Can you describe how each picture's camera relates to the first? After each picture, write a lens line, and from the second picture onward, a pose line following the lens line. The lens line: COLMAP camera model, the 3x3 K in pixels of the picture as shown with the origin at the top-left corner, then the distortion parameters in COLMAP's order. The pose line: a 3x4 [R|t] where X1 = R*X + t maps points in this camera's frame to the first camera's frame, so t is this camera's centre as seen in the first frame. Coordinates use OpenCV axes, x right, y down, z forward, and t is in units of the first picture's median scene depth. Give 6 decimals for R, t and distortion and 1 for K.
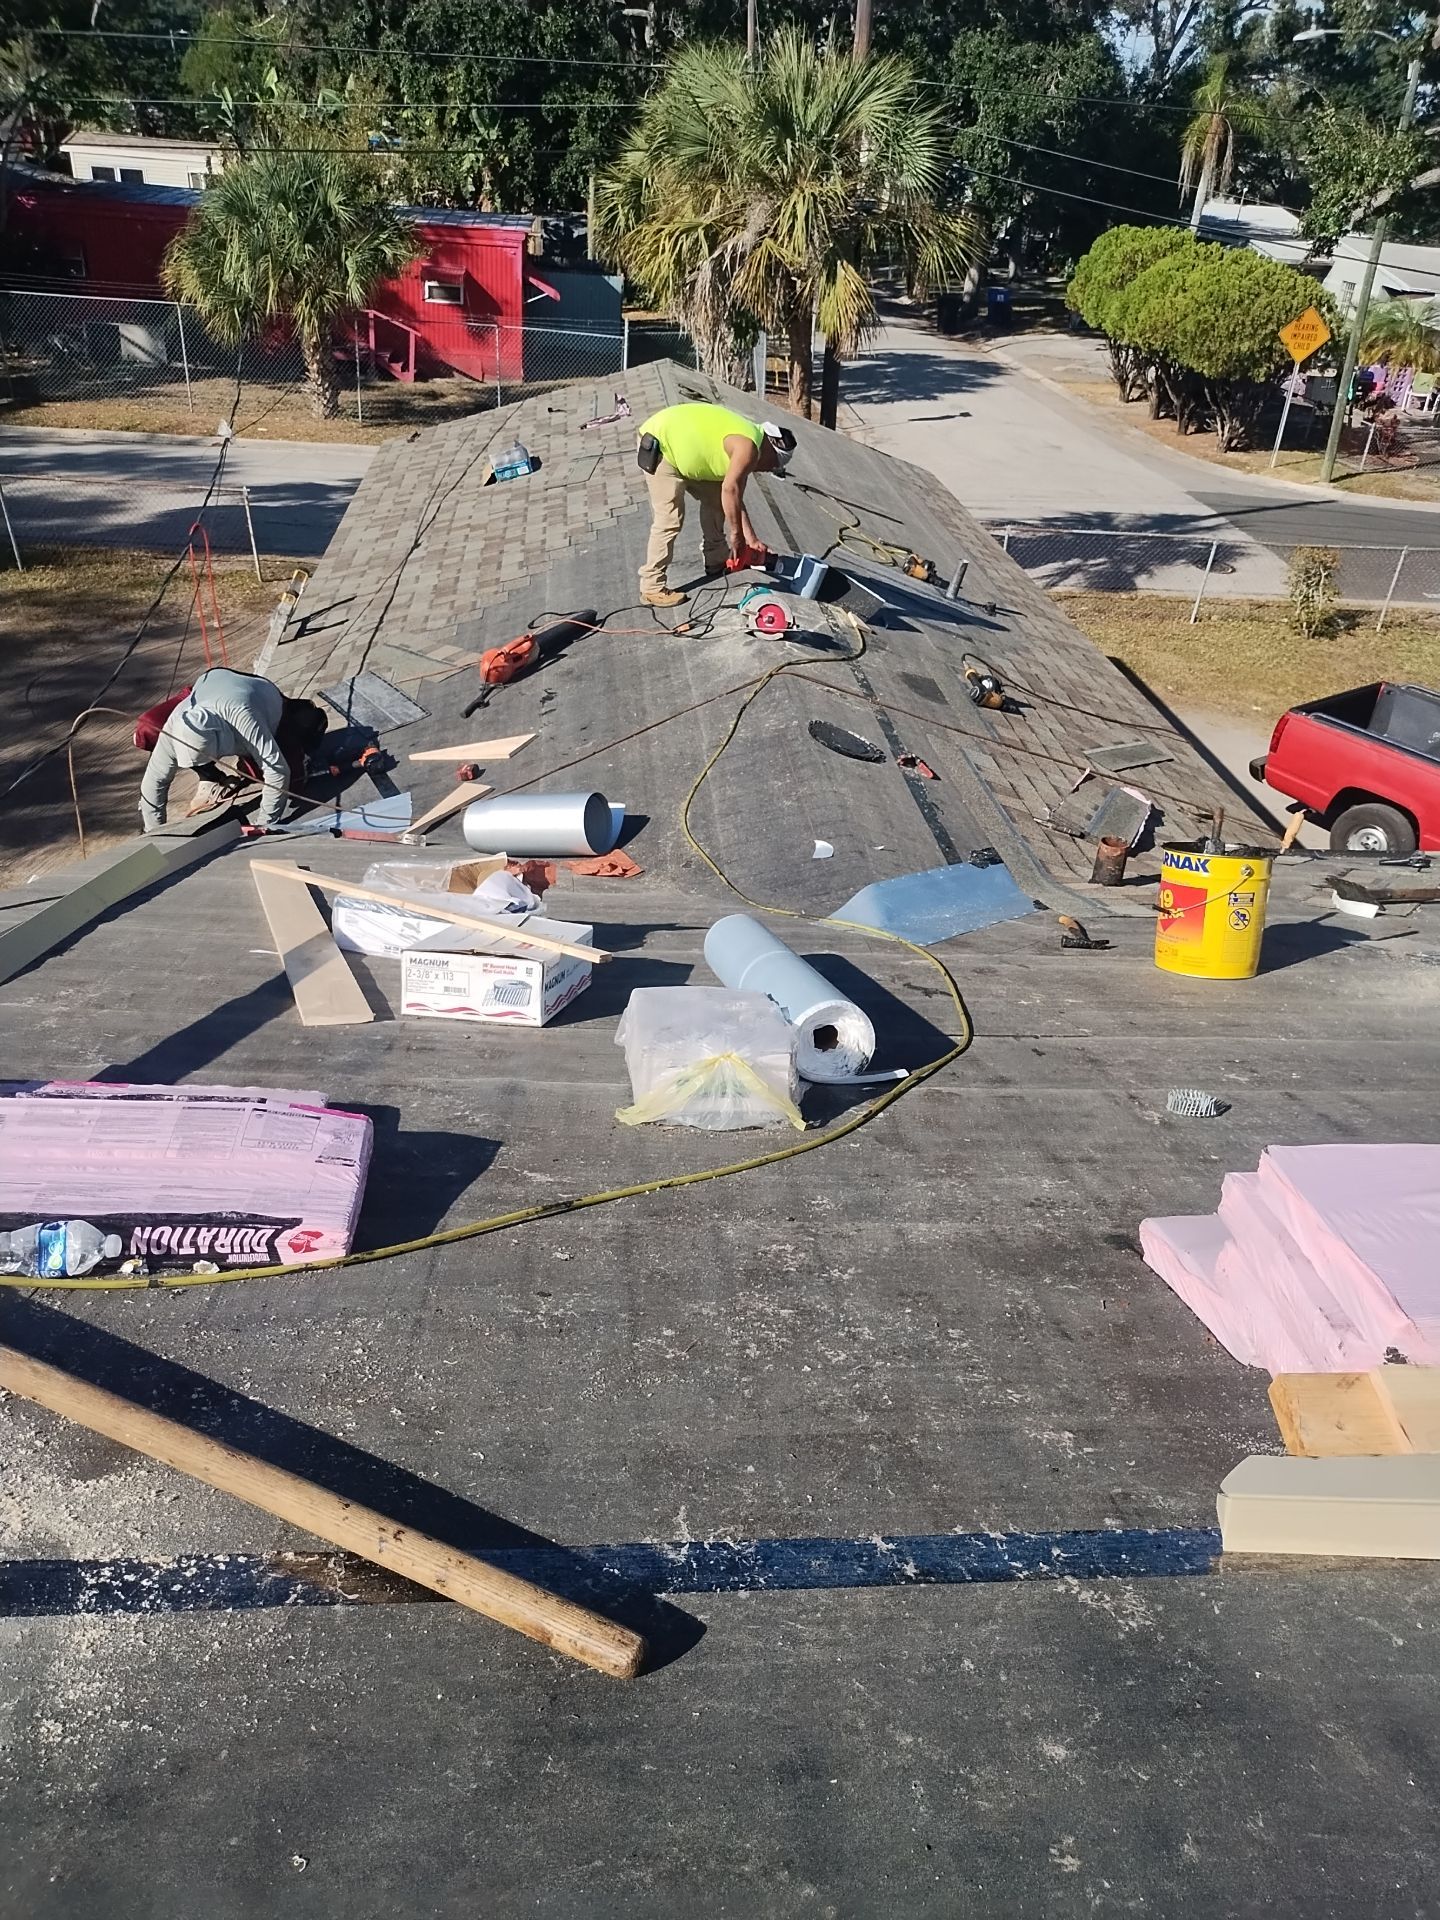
lens RADIAL K [[1312.7, 0, 720.0], [0, 1312.7, 960.0], [0, 0, 1]] dist [-0.001206, -0.020410]
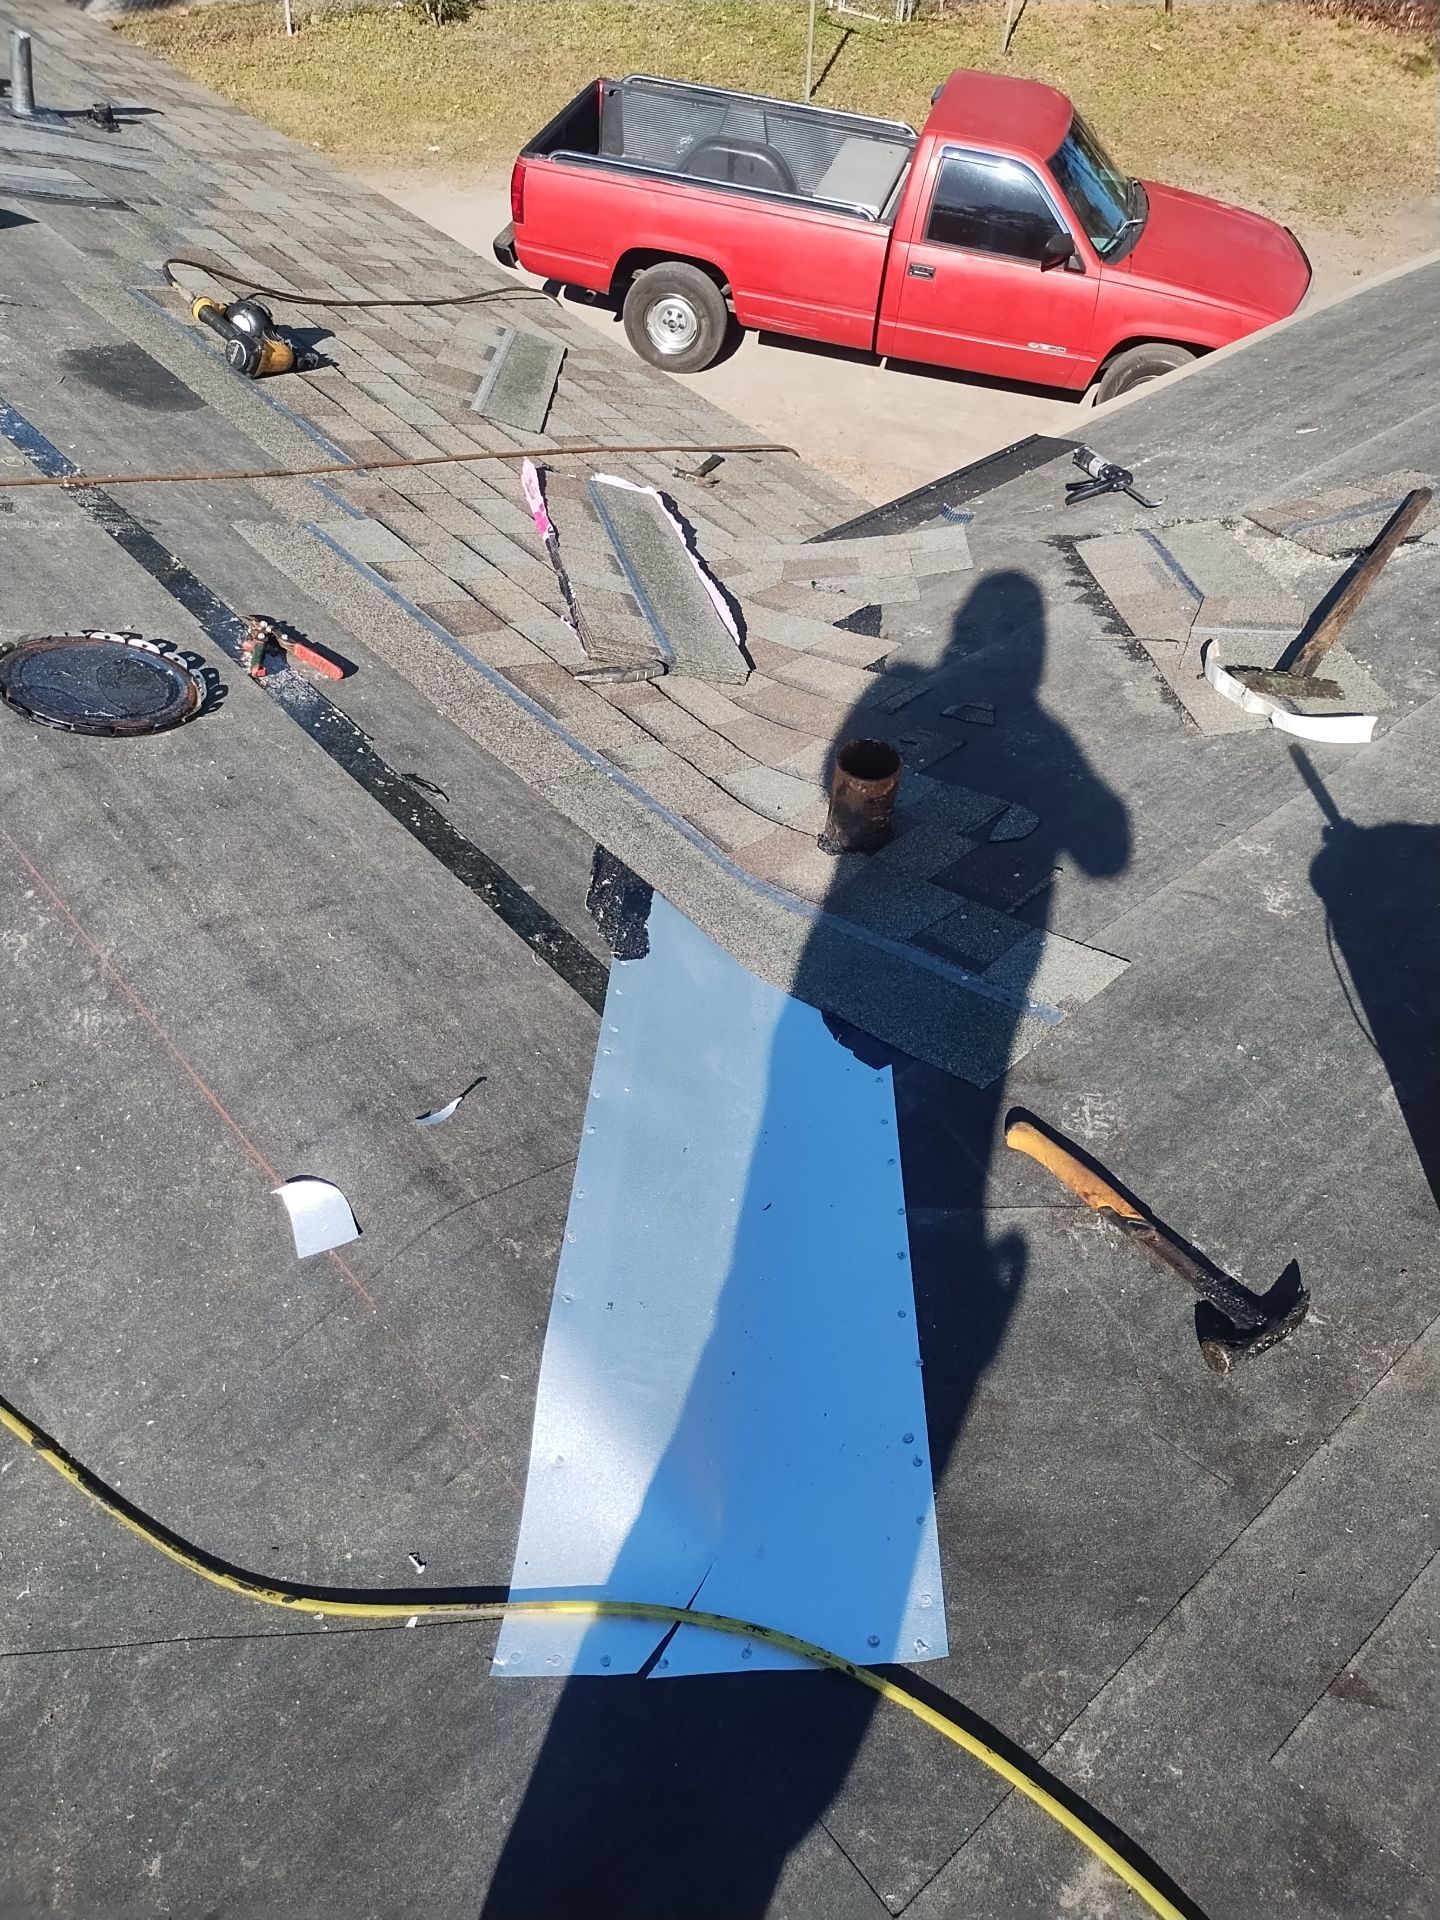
lens RADIAL K [[1312.7, 0, 720.0], [0, 1312.7, 960.0], [0, 0, 1]] dist [-0.001206, -0.020410]
pose [[0.783561, -0.476613, 0.398588, 0.021545], [0.296675, 0.850674, 0.433980, -0.096259], [-0.545908, -0.221799, 0.807954, 0.267449]]
